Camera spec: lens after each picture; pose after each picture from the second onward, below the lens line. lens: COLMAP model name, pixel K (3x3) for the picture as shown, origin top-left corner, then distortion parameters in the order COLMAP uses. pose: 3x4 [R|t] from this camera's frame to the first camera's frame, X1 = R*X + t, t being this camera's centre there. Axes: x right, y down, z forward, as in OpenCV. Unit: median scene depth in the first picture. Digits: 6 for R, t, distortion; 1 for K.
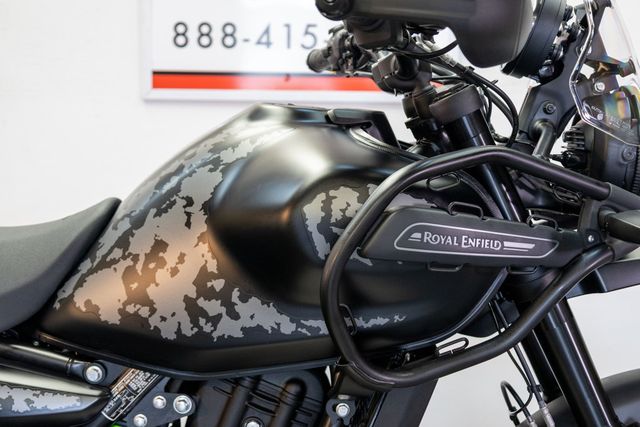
lens RADIAL K [[949.2, 0, 320.0], [0, 949.2, 213.5], [0, 0, 1]] dist [0.020404, 0.009266]
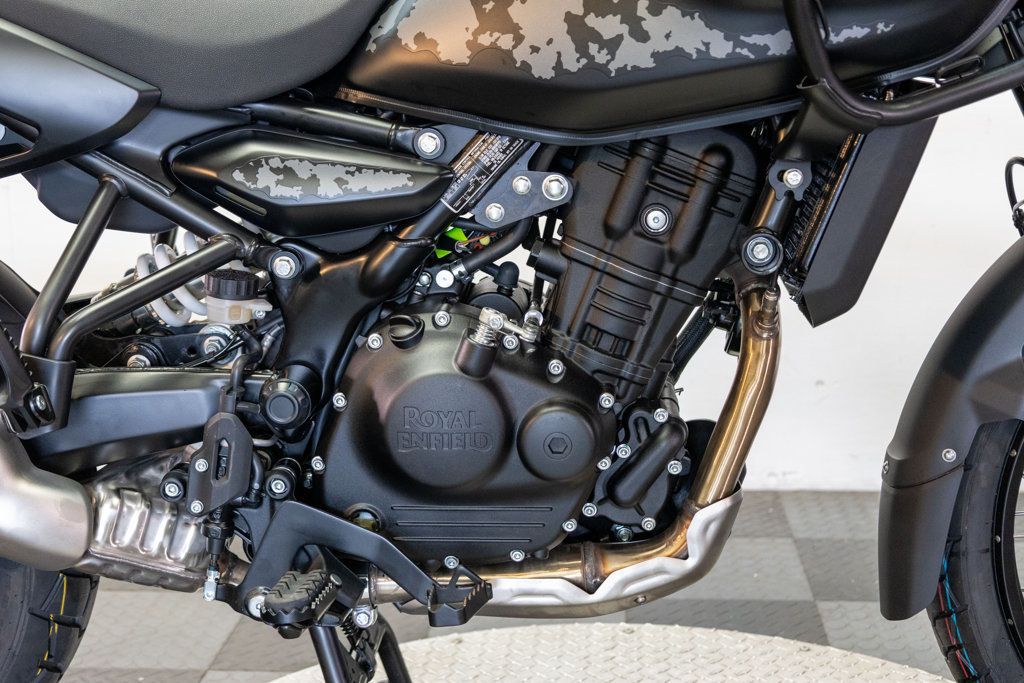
lens RADIAL K [[1518.6, 0, 512.0], [0, 1518.6, 341.5], [0, 0, 1]] dist [0.020404, 0.009266]
pose [[0.999341, -0.020953, -0.029628, -0.150907], [0.023851, 0.994589, 0.101110, 0.207455], [0.027349, -0.101750, 0.994434, -0.125888]]
